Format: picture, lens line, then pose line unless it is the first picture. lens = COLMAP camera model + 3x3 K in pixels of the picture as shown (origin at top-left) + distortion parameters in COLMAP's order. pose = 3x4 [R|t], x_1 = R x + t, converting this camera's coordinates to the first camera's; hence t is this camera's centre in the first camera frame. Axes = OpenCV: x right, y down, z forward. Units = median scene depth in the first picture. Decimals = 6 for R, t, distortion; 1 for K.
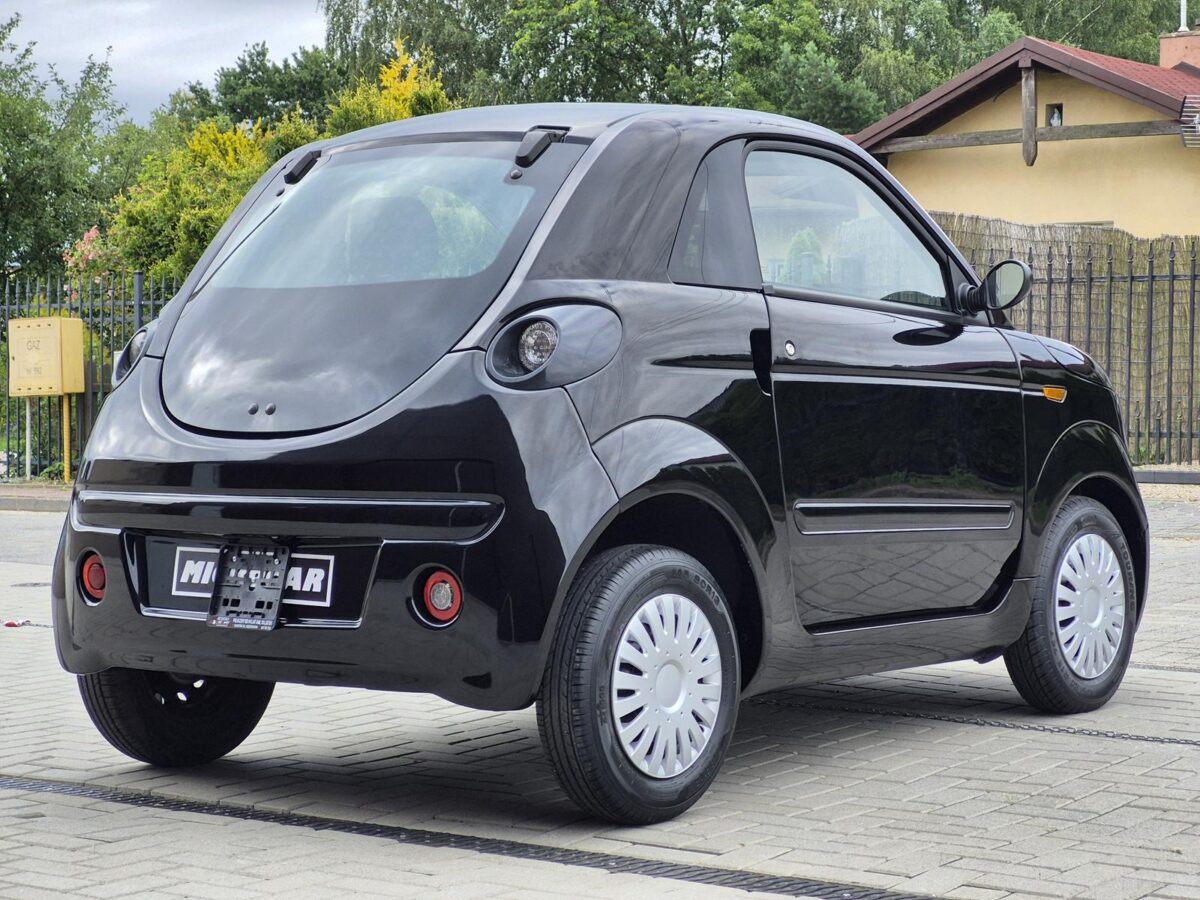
lens RADIAL K [[2492.0, 0, 604.0], [0, 2492.0, 413.9], [0, 0, 1]] dist [0.054725, 0.488327]
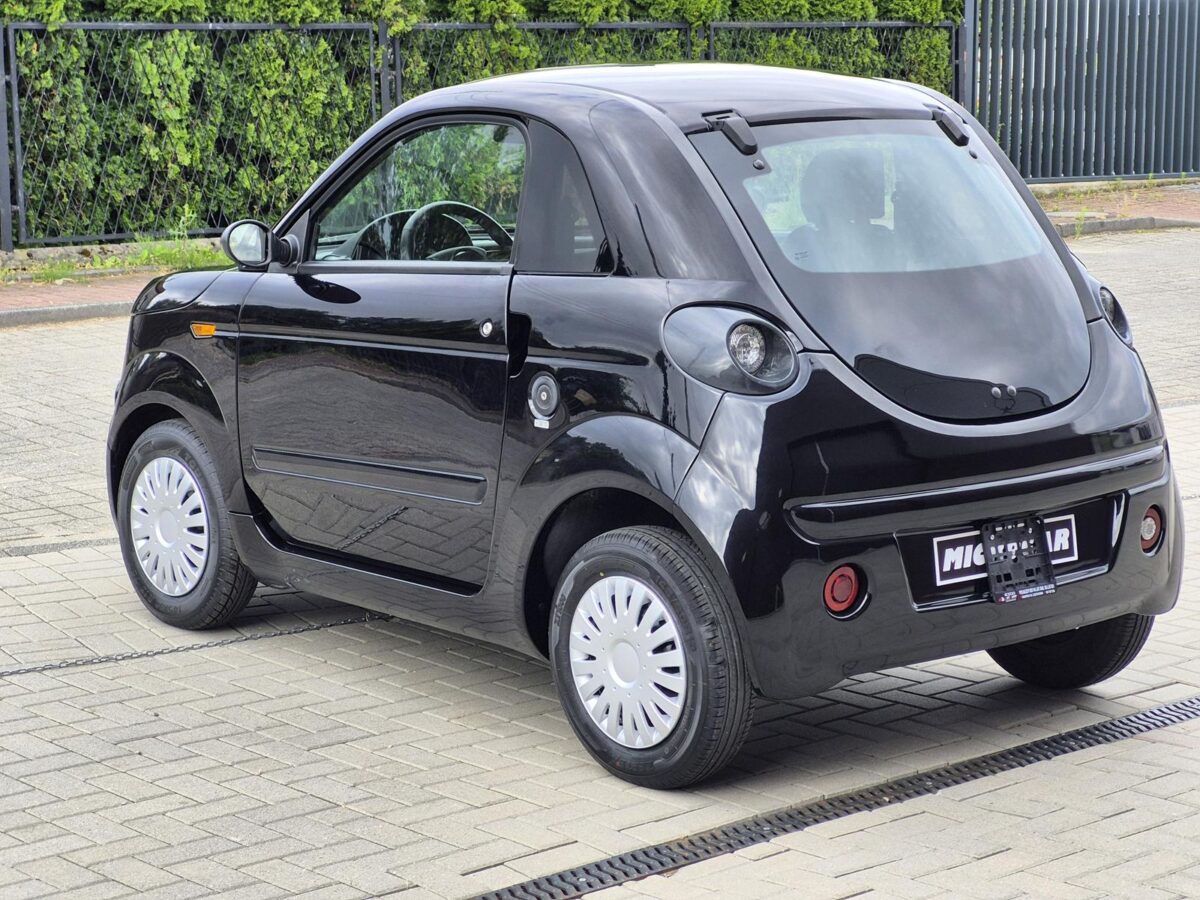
lens RADIAL K [[2545.3, 0, 600.0], [0, 2545.3, 450.0], [0, 0, 1]] dist [0.012012, -0.005055]
pose [[0.209937, -0.146788, 0.966633, -1.204171], [0.008699, 0.988907, 0.148281, -0.136677], [-0.977676, -0.022721, 0.208885, 0.940384]]
